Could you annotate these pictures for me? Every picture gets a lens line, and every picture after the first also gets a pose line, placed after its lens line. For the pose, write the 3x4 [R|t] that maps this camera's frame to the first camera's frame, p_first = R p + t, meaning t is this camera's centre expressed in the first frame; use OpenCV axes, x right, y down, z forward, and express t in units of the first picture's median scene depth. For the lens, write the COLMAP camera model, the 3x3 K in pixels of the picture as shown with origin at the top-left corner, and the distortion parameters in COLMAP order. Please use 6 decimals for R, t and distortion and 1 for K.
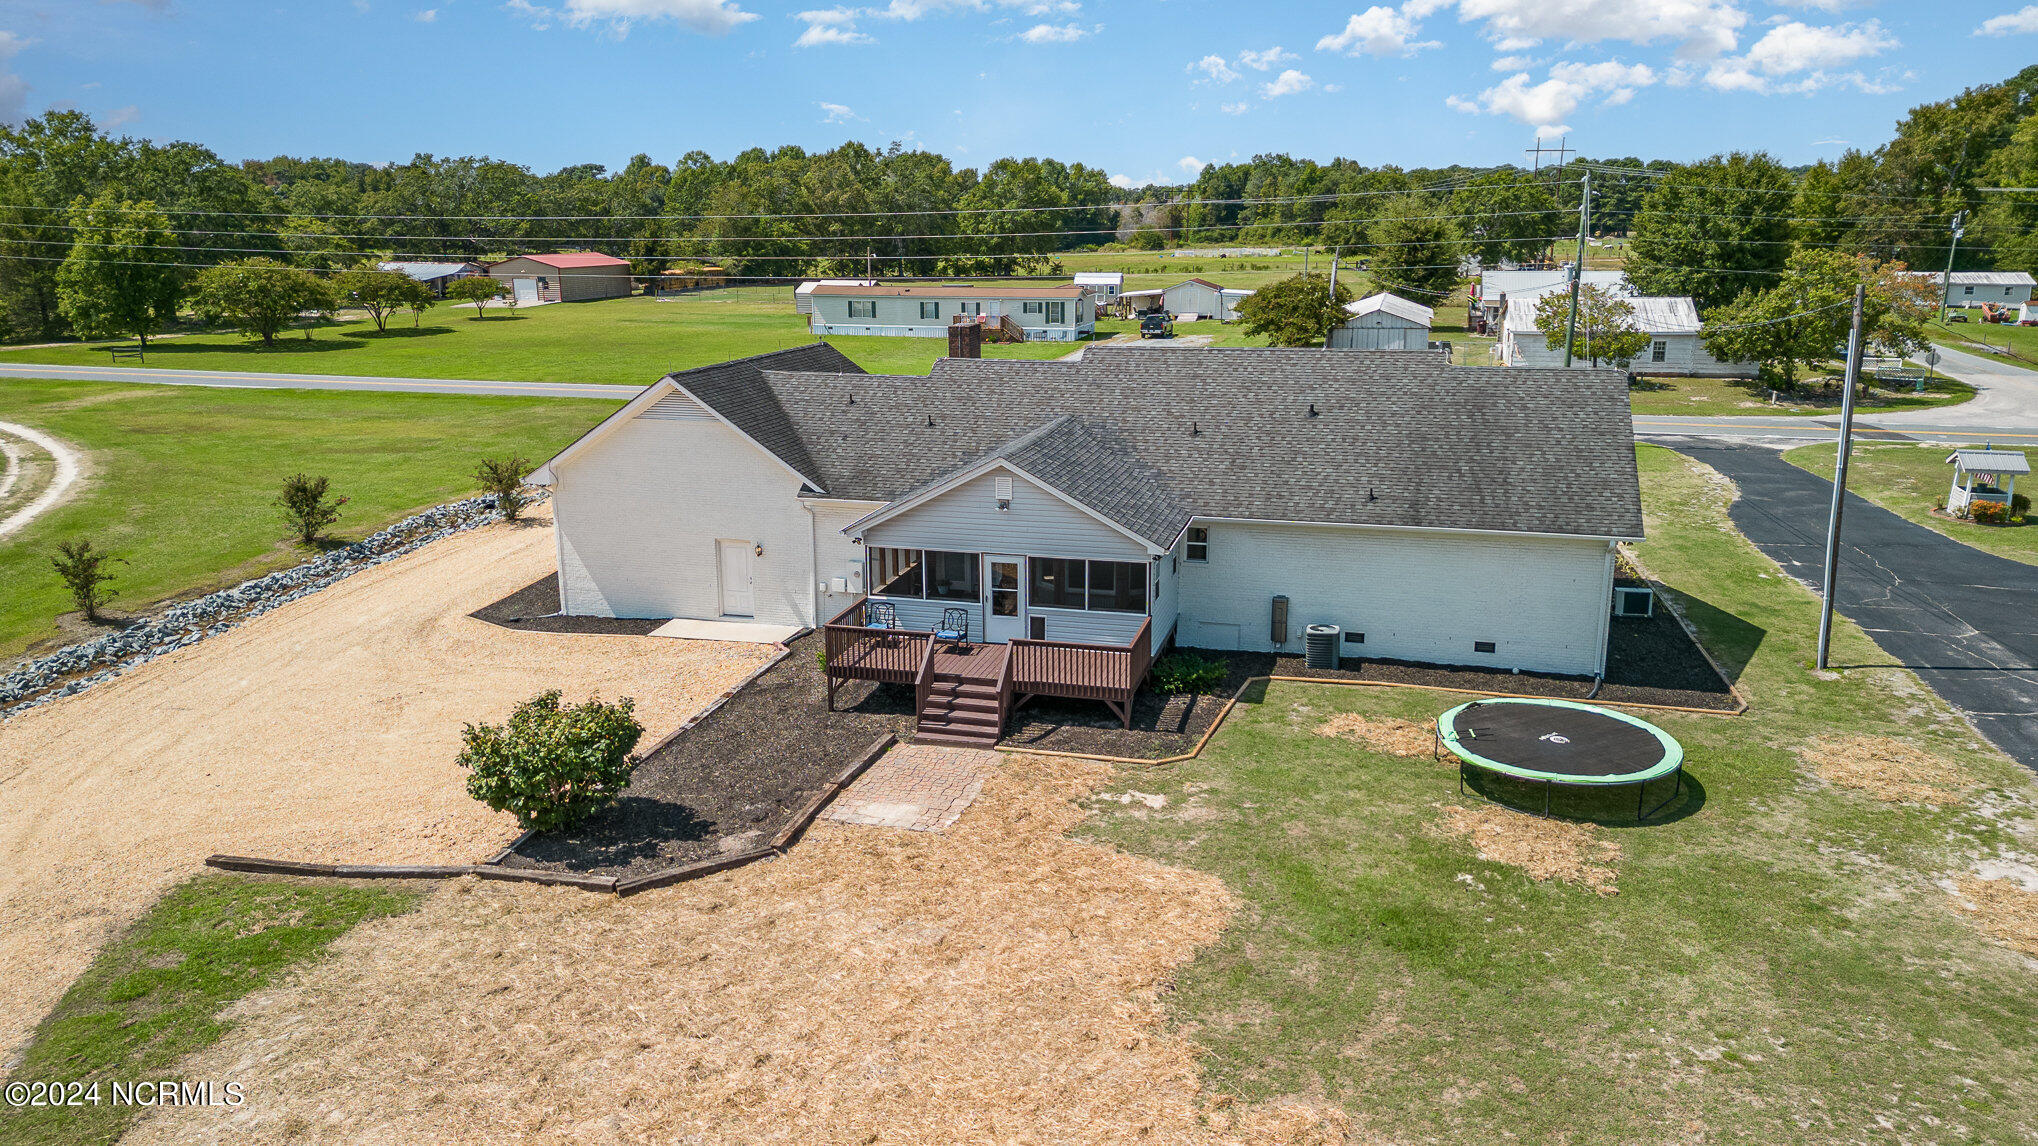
lens RADIAL K [[1416.4, 0, 1011.9], [0, 1416.4, 581.9], [0, 0, 1]] dist [0.078114, -0.085671]
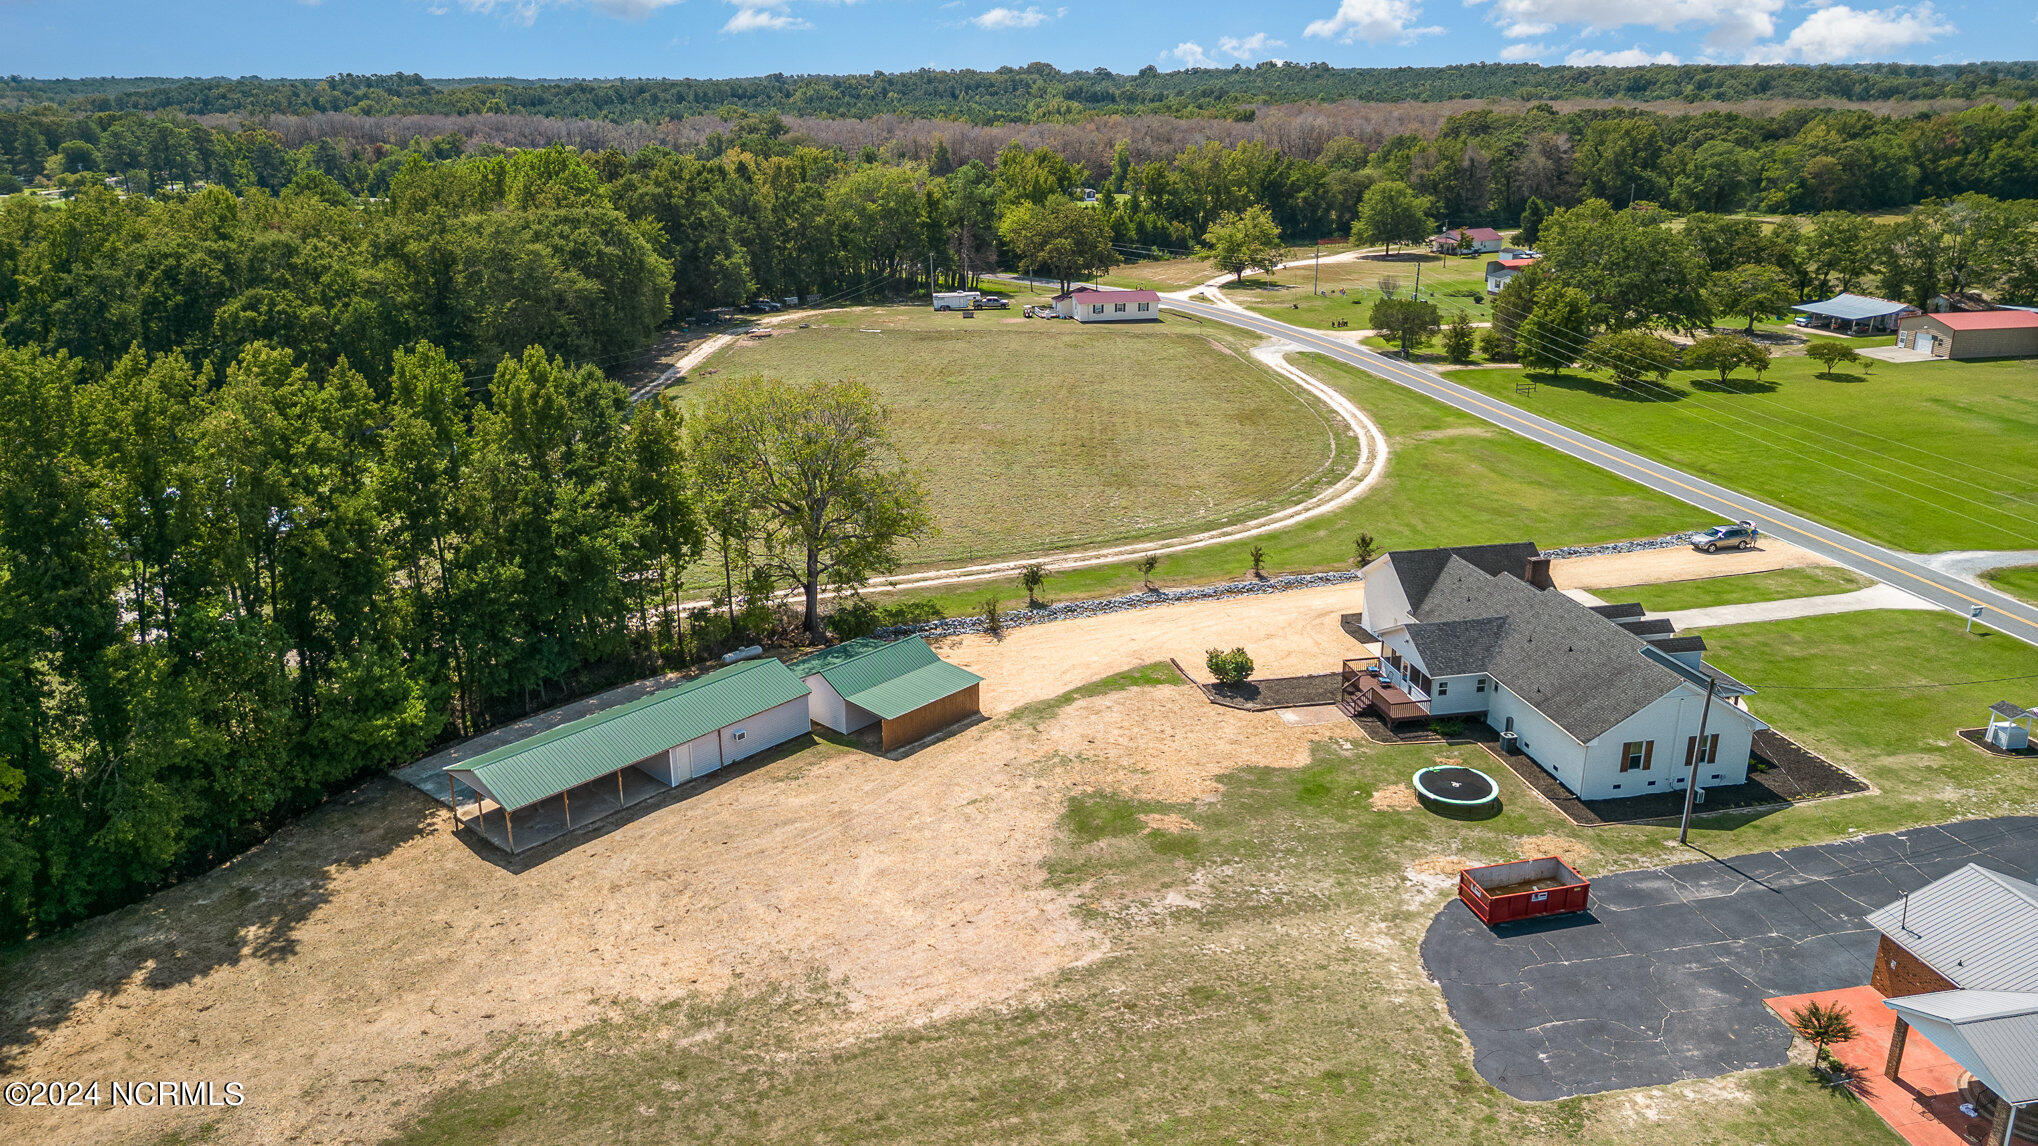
lens RADIAL K [[1416.4, 0, 1011.9], [0, 1416.4, 581.9], [0, 0, 1]] dist [0.078114, -0.085671]
pose [[0.450307, 0.297010, -0.842027, 1.790888], [-0.219896, 0.950896, 0.217814, -0.551770], [0.865372, 0.087076, 0.493506, -0.941283]]
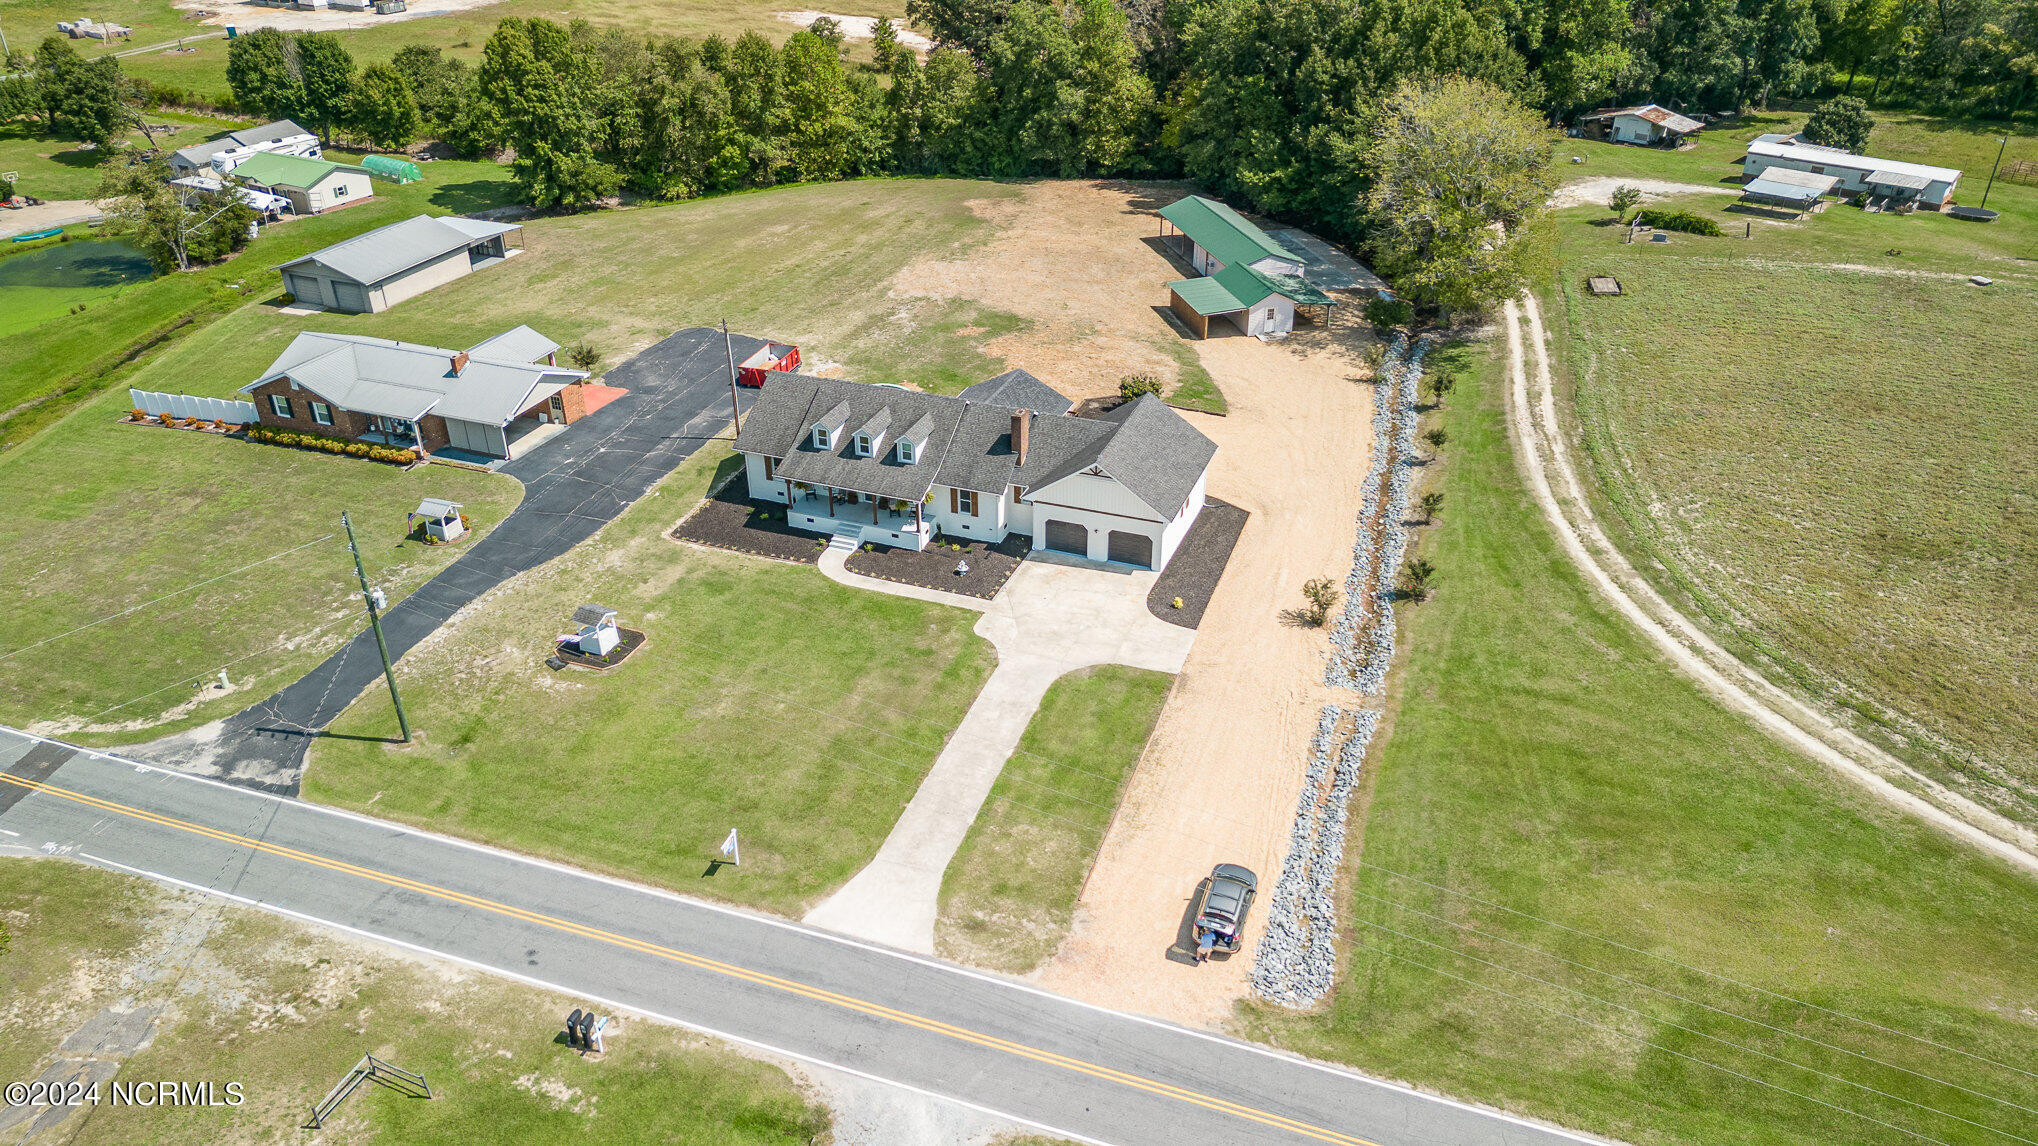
lens RADIAL K [[1416.4, 0, 1011.9], [0, 1416.4, 581.9], [0, 0, 1]] dist [0.078114, -0.085671]
pose [[-0.994773, -0.041843, 0.093148, -0.264199], [0.036359, 0.707263, 0.706015, -1.745581], [-0.095422, 0.705711, -0.702045, 3.165967]]
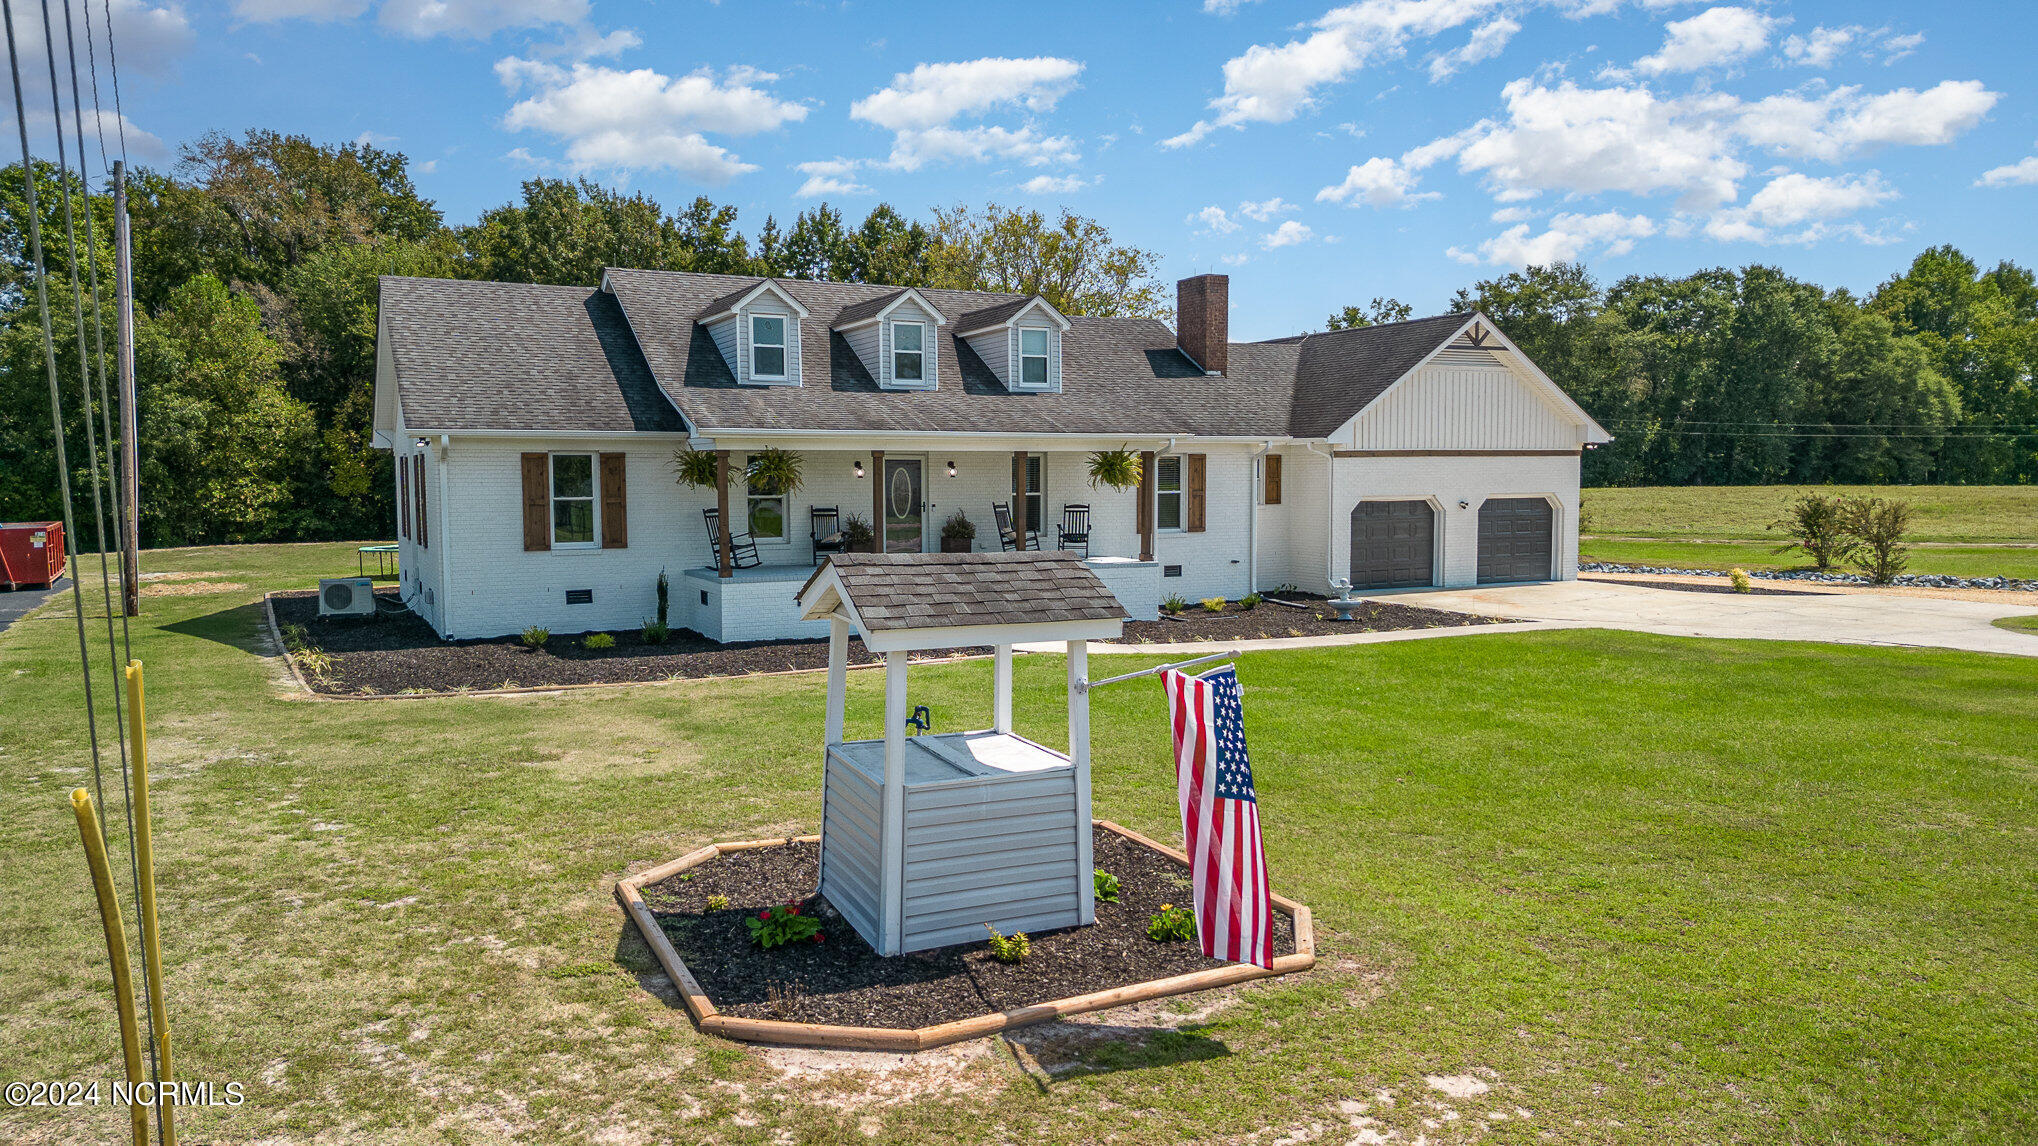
lens RADIAL K [[1416.4, 0, 1011.9], [0, 1416.4, 581.9], [0, 0, 1]] dist [0.078114, -0.085671]
pose [[-0.737883, 0.057162, -0.672504, 0.751847], [-0.160306, 0.953050, 0.256898, -0.249548], [0.655615, 0.297367, -0.694076, 1.903979]]
